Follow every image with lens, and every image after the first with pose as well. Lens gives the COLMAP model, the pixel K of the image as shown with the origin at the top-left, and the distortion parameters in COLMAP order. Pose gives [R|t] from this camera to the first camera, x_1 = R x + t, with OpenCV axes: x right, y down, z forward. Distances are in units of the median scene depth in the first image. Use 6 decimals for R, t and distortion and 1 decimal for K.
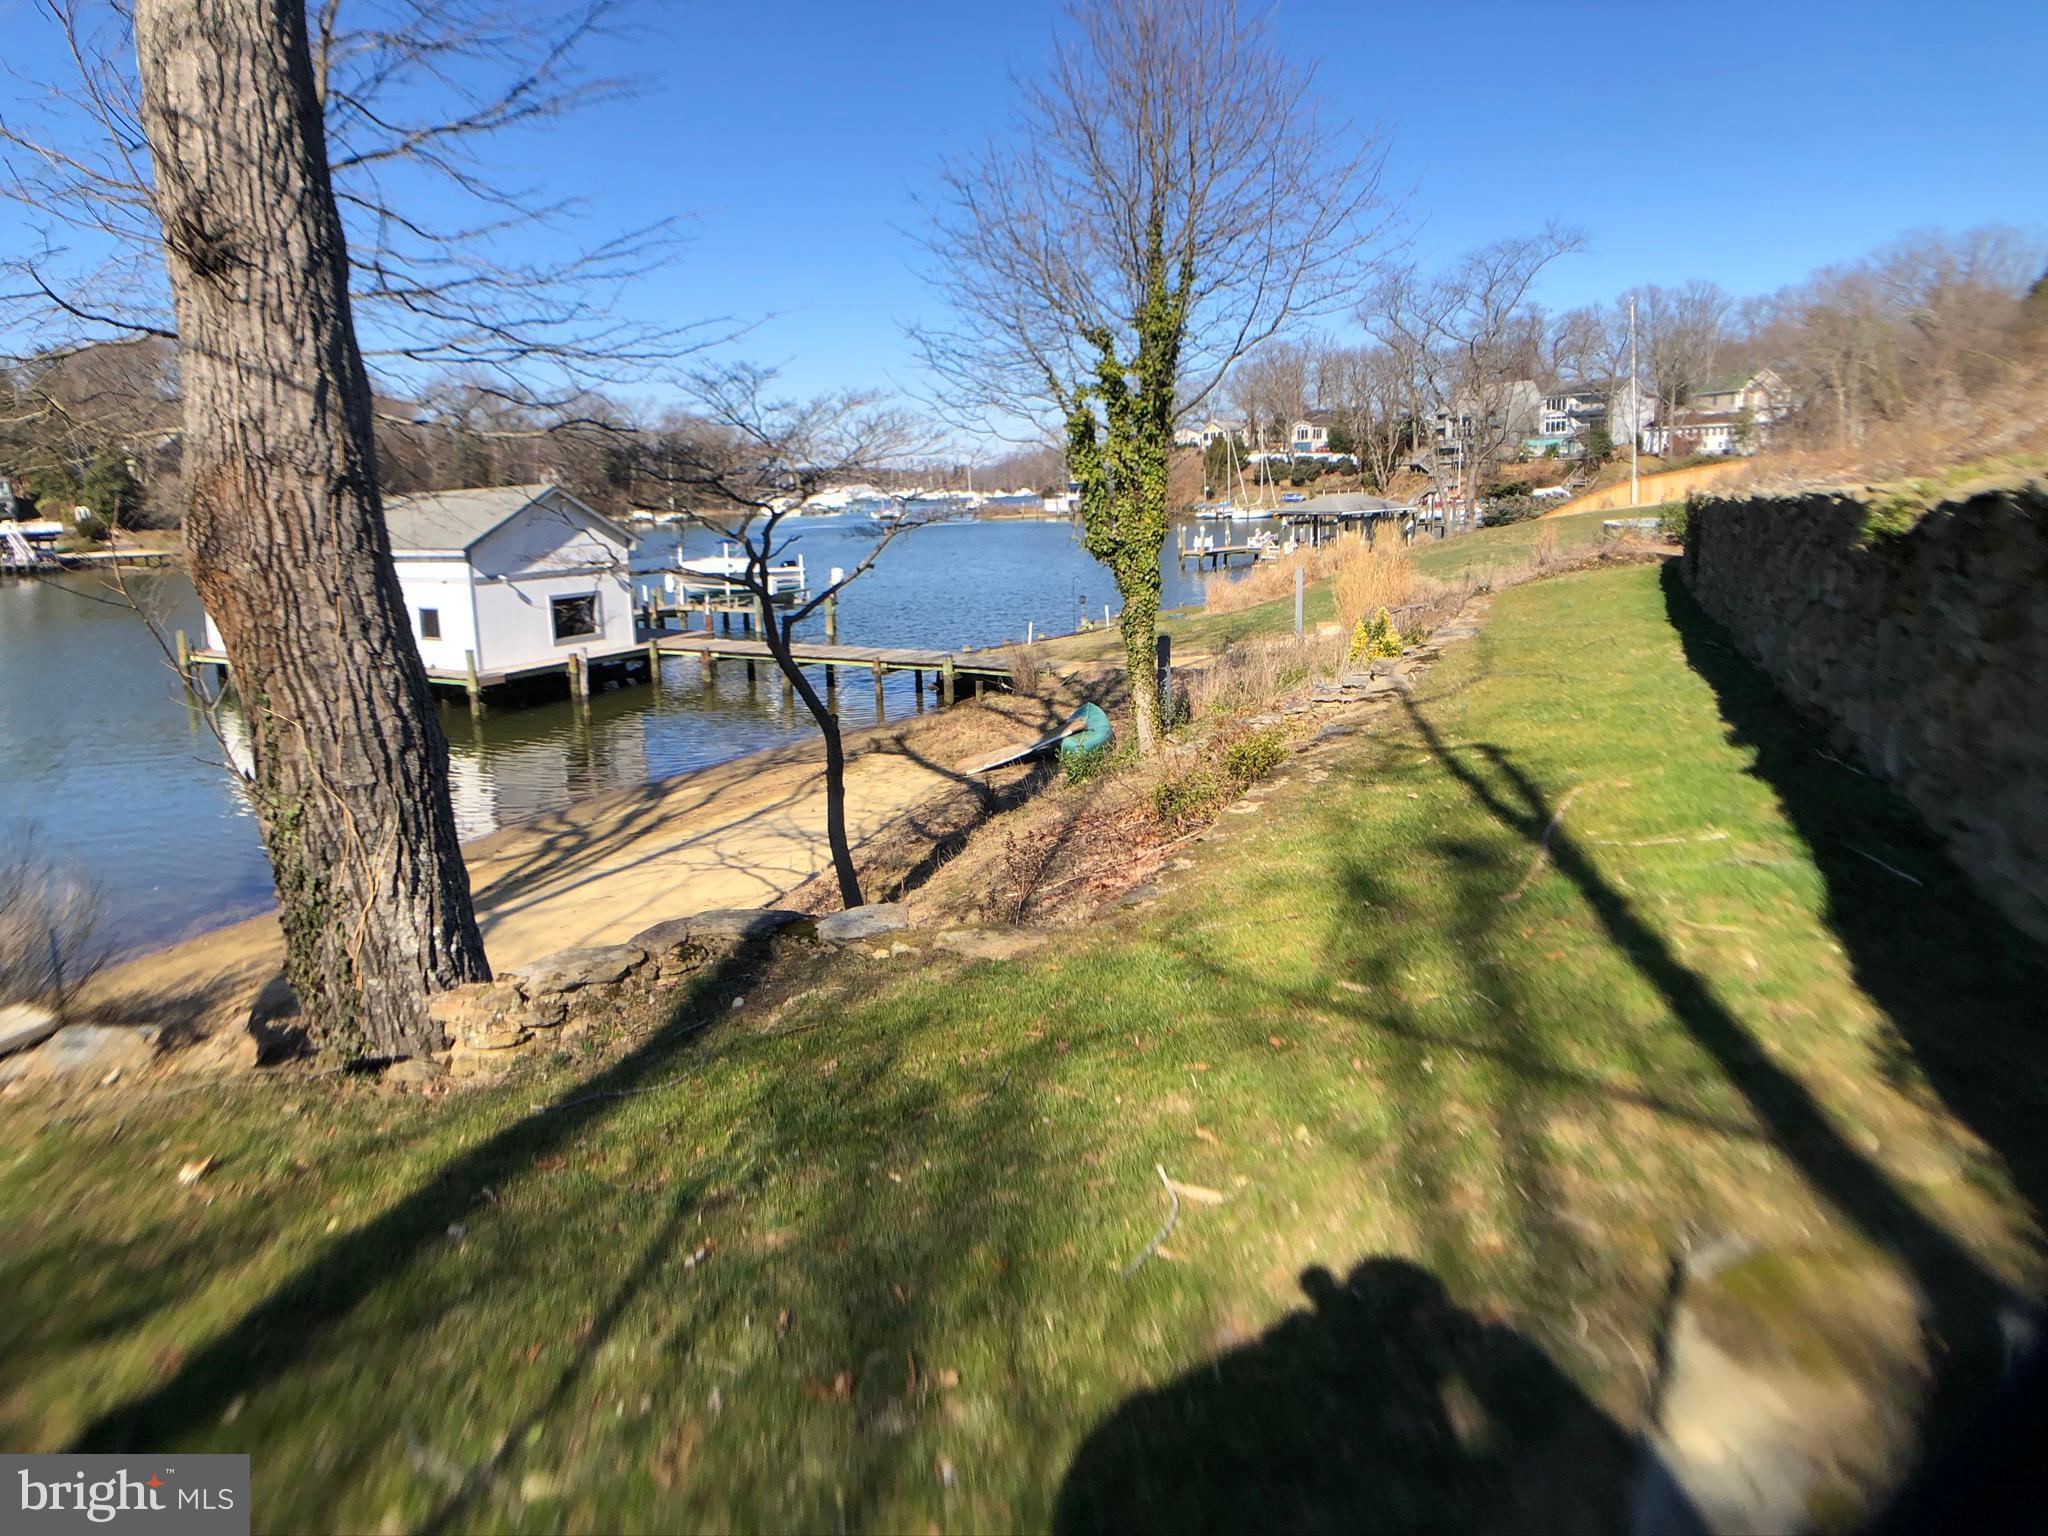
lens RADIAL K [[1175.5, 0, 995.3], [0, 1175.5, 744.4], [0, 0, 1]] dist [-0.094575, 0.008367]
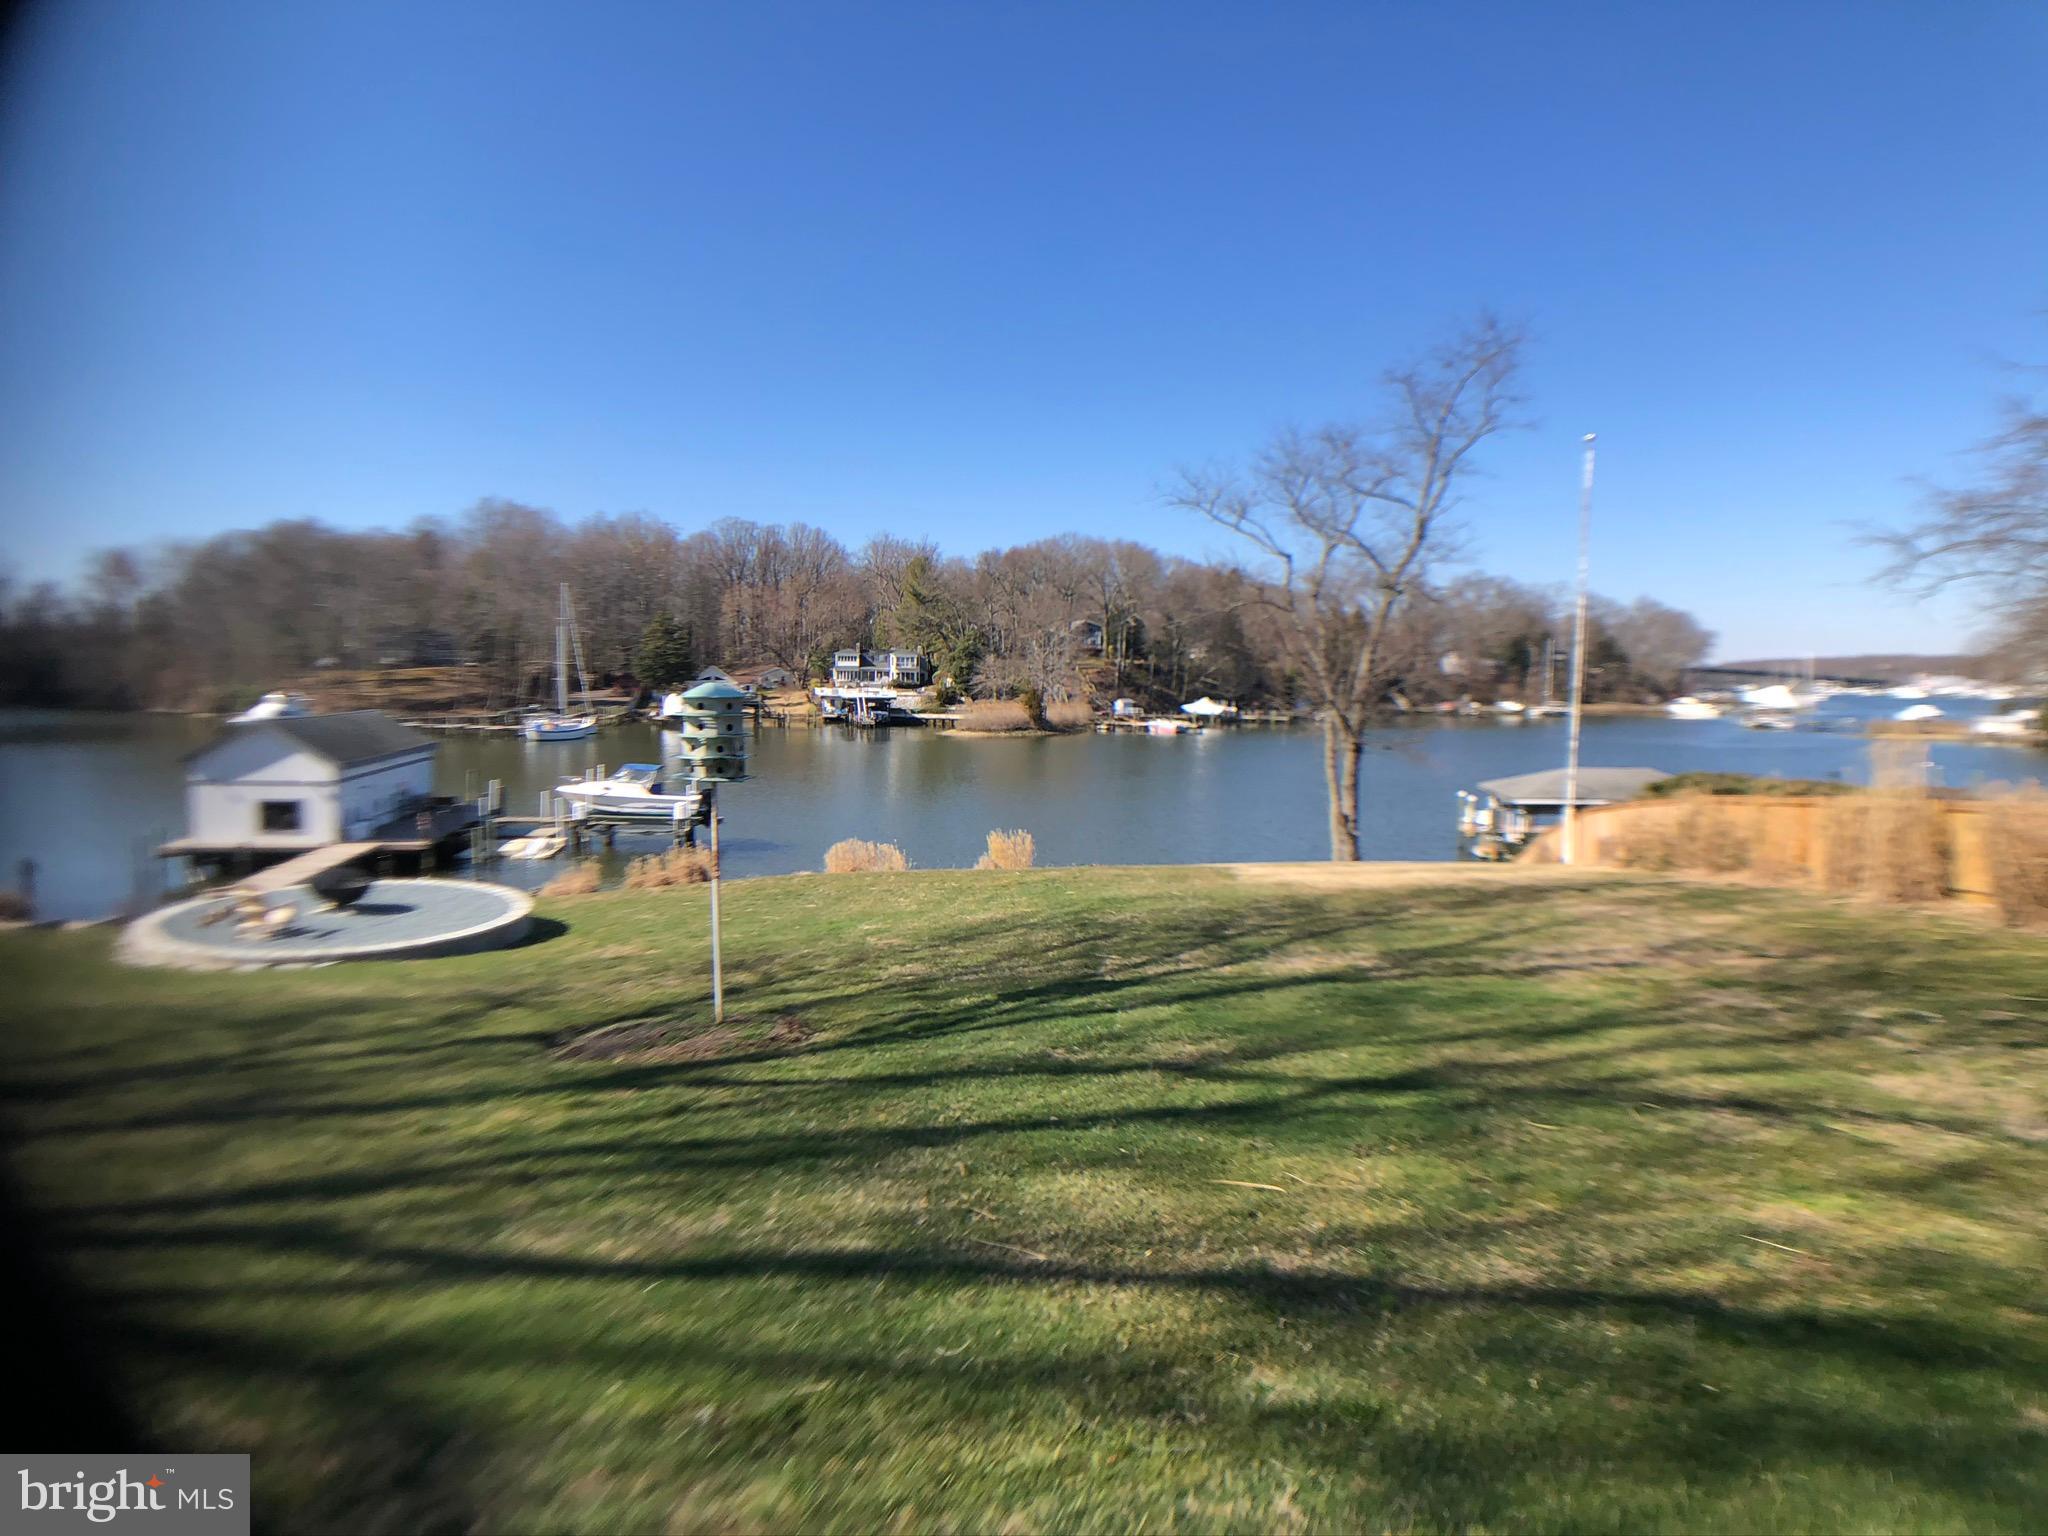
lens RADIAL K [[1175.5, 0, 976.5], [0, 1175.5, 739.8], [0, 0, 1]] dist [-0.094575, 0.008367]
pose [[0.654490, 0.057512, -0.753880, 1.090233], [-0.173388, 0.981946, -0.075618, -0.220028], [0.735921, 0.180205, 0.652646, 0.651438]]
